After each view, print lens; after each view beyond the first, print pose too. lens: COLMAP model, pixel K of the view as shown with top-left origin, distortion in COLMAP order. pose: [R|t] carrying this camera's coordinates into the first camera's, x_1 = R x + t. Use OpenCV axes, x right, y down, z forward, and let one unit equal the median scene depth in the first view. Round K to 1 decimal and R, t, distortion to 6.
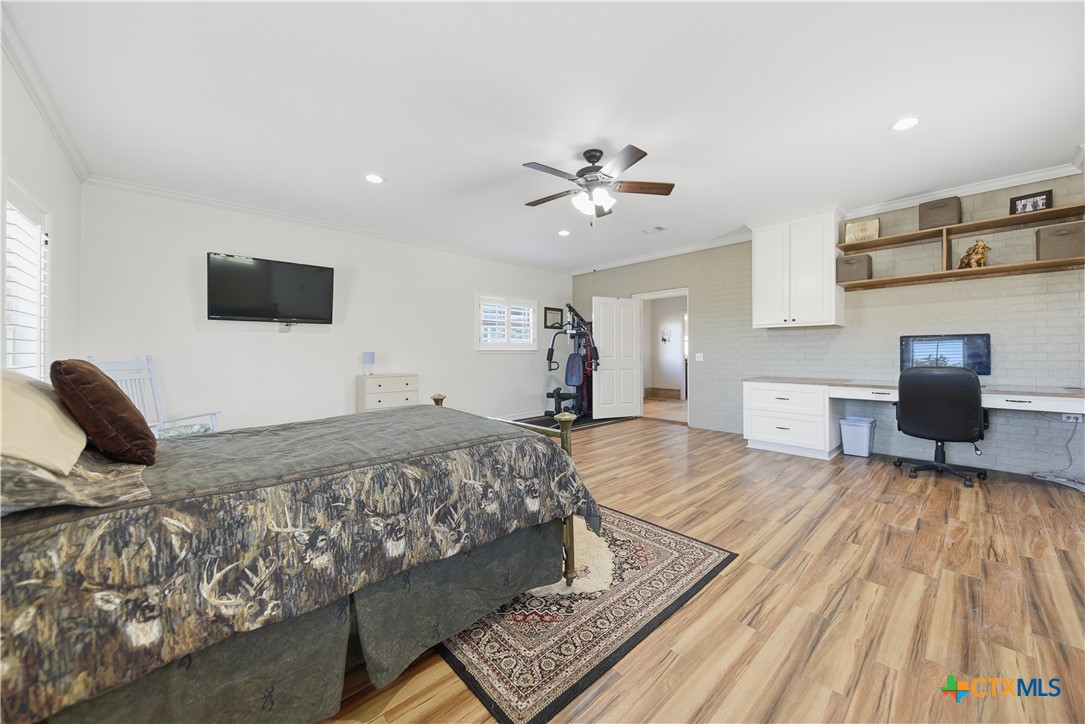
lens RADIAL K [[400.2, 0, 545.8], [0, 400.2, 350.6], [0, 0, 1]] dist [0.000187, -0.000002]
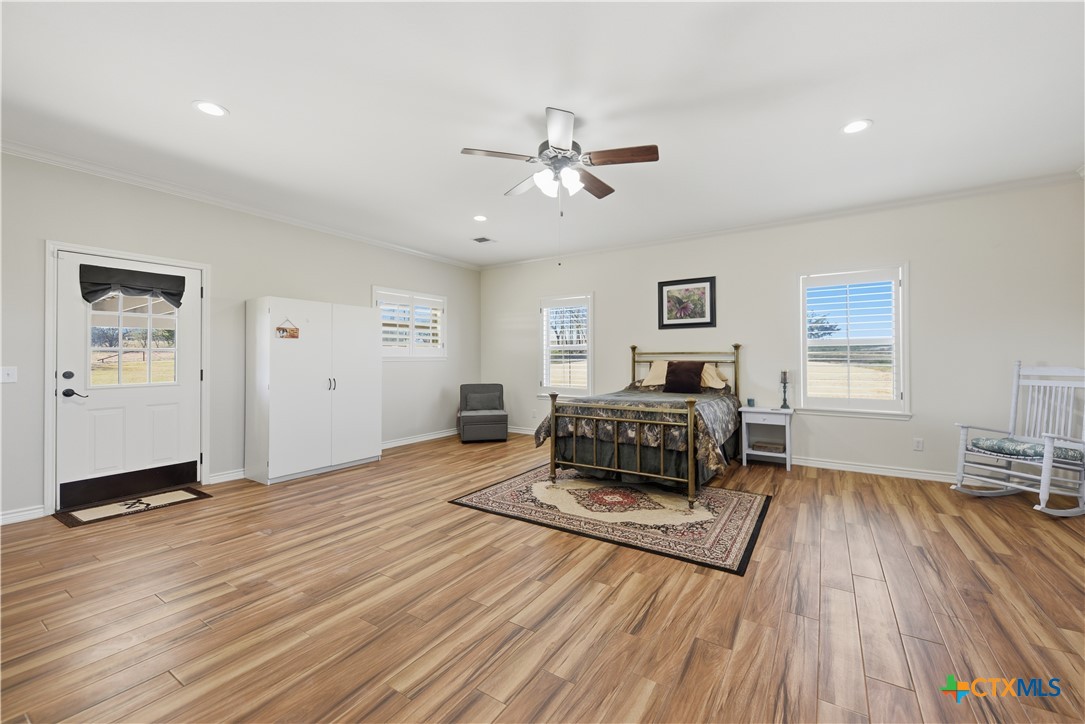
lens RADIAL K [[431.8, 0, 542.5], [0, 431.8, 362.0], [0, 0, 1]] dist [-0.000040, -0.000006]
pose [[-0.970554, 0.009060, -0.240714, 0.448356], [0.007222, 0.999938, 0.008514, -0.003336], [0.240776, 0.006525, -0.970559, 2.228112]]
